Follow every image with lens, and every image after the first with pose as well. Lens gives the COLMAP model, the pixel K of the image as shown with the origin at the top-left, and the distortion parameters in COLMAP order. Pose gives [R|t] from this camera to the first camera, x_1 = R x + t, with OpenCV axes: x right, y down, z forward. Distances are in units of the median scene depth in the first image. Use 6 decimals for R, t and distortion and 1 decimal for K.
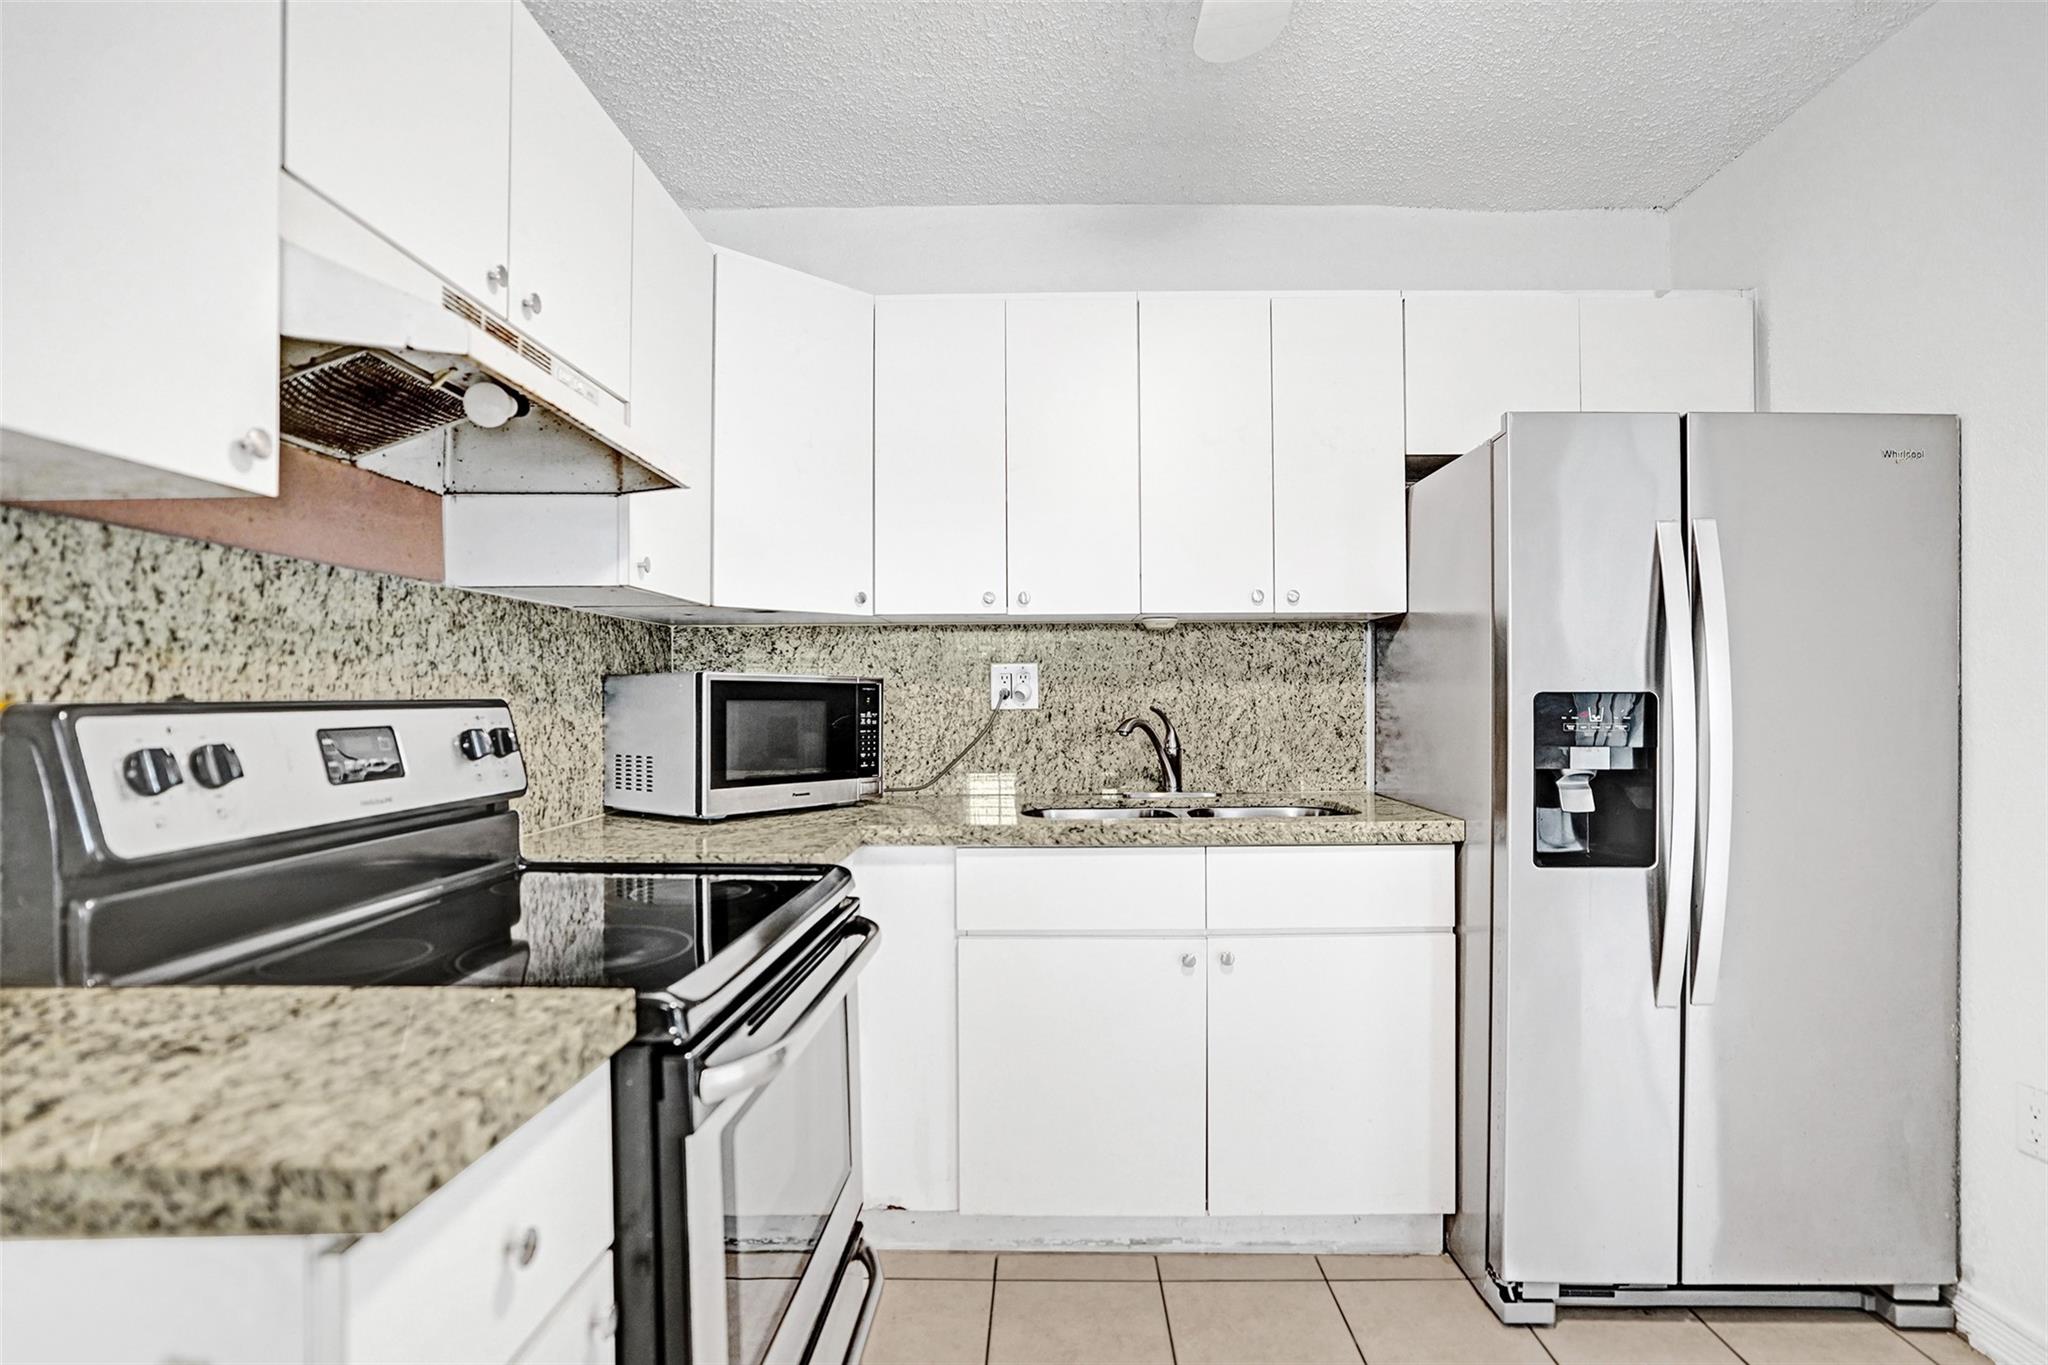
lens RADIAL K [[979.3, 0, 1032.5], [0, 979.3, 710.6], [0, 0, 1]] dist [-0.055405, 0.030794]
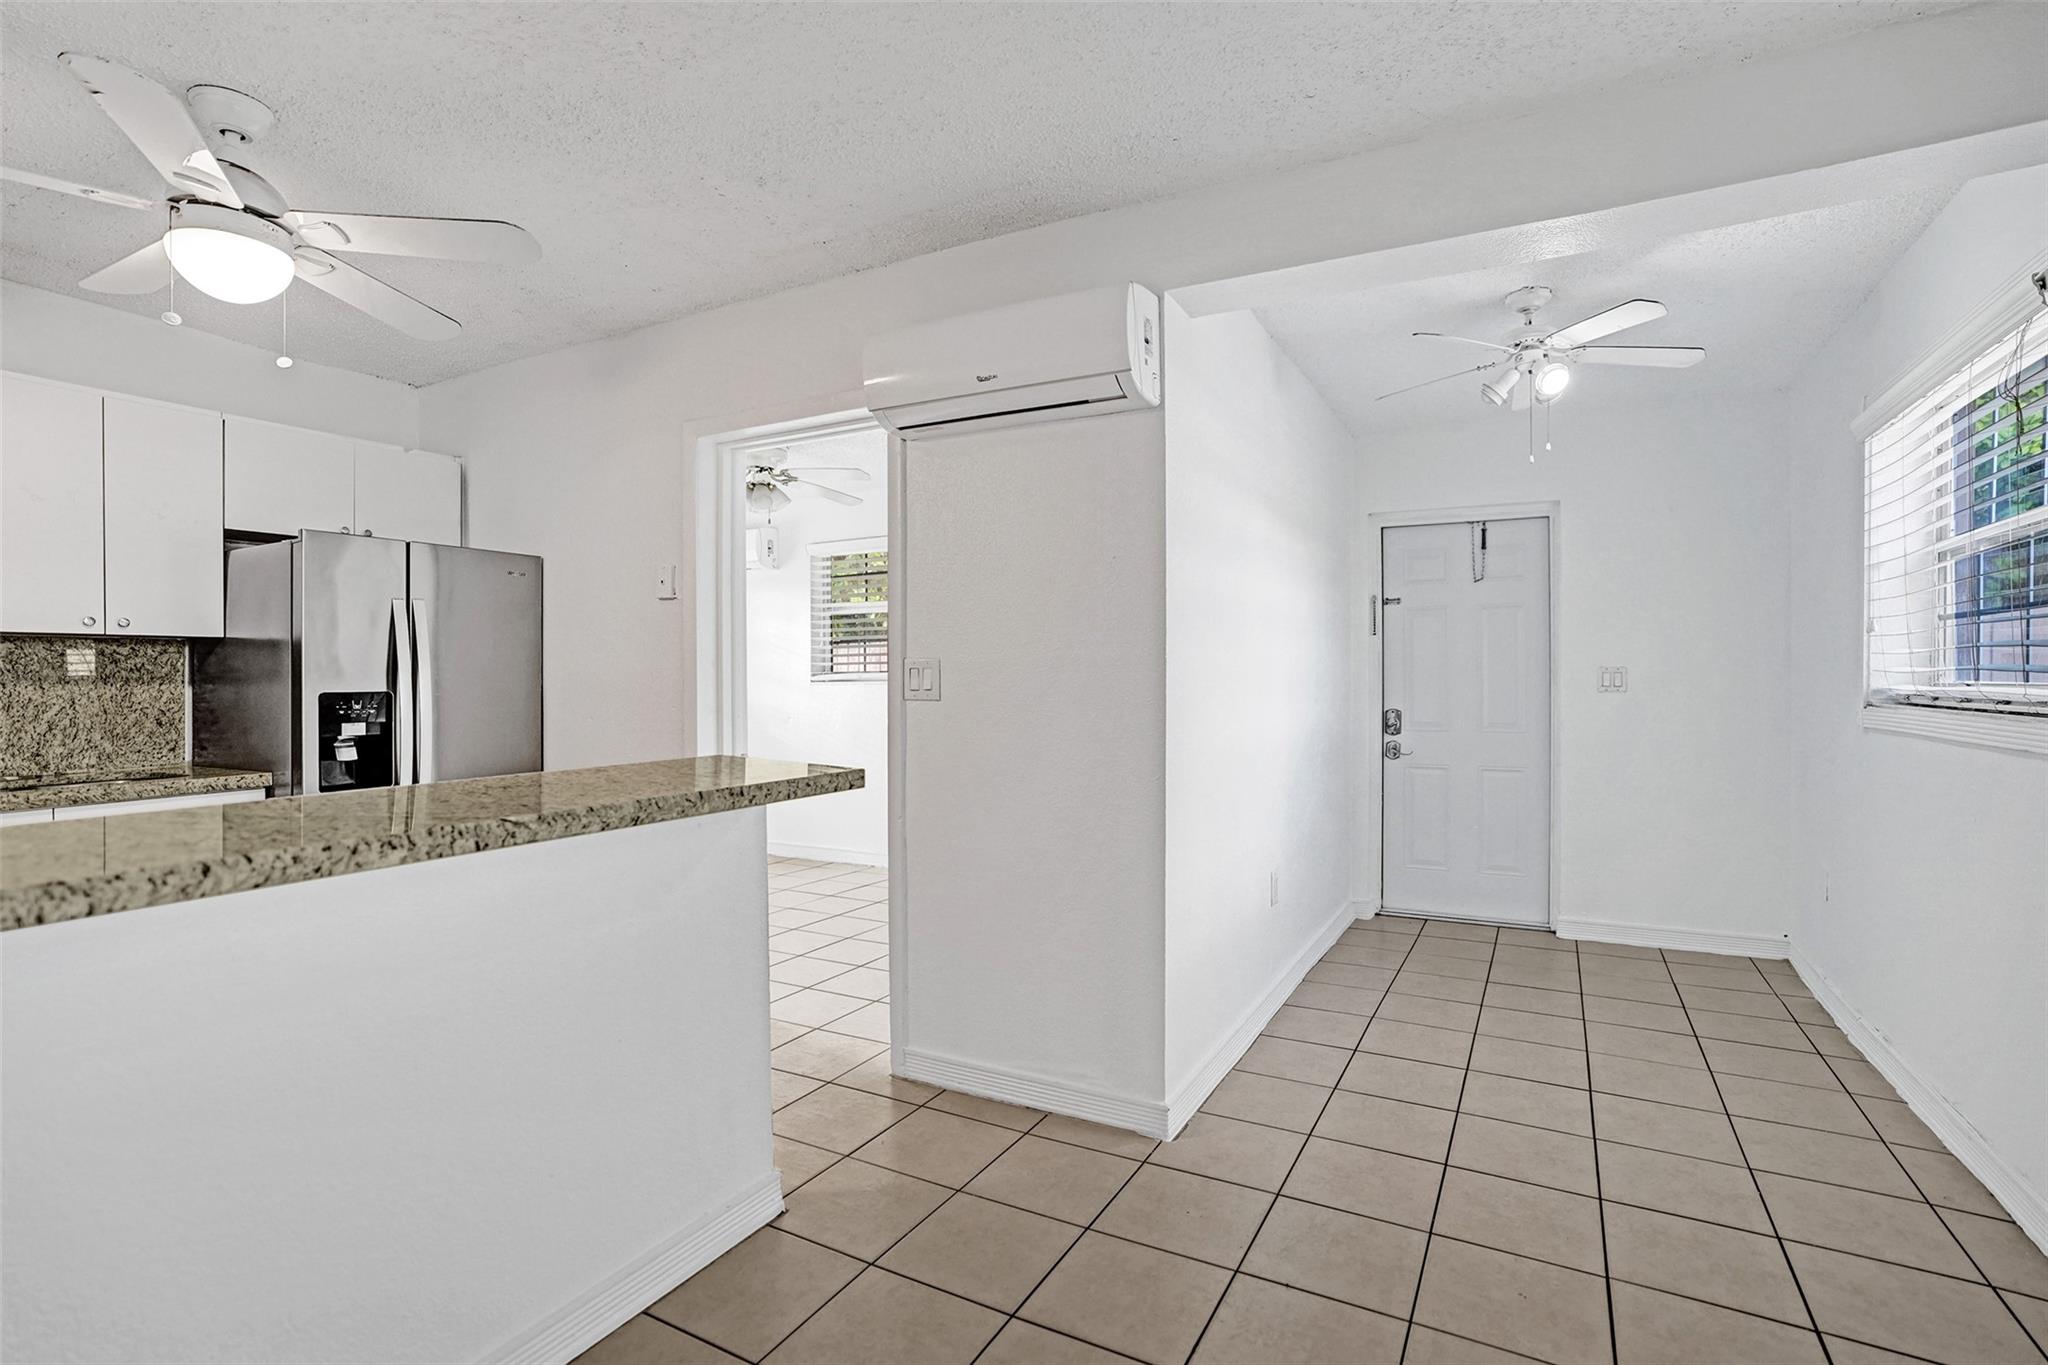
lens RADIAL K [[979.4, 0, 1019.6], [0, 979.4, 658.4], [0, 0, 1]] dist [-0.055545, 0.031536]
pose [[0.454571, 0.016950, 0.890549, -0.331793], [0.017314, 0.999462, -0.027861, -0.008315], [-0.890542, 0.028084, 0.454033, -0.675248]]
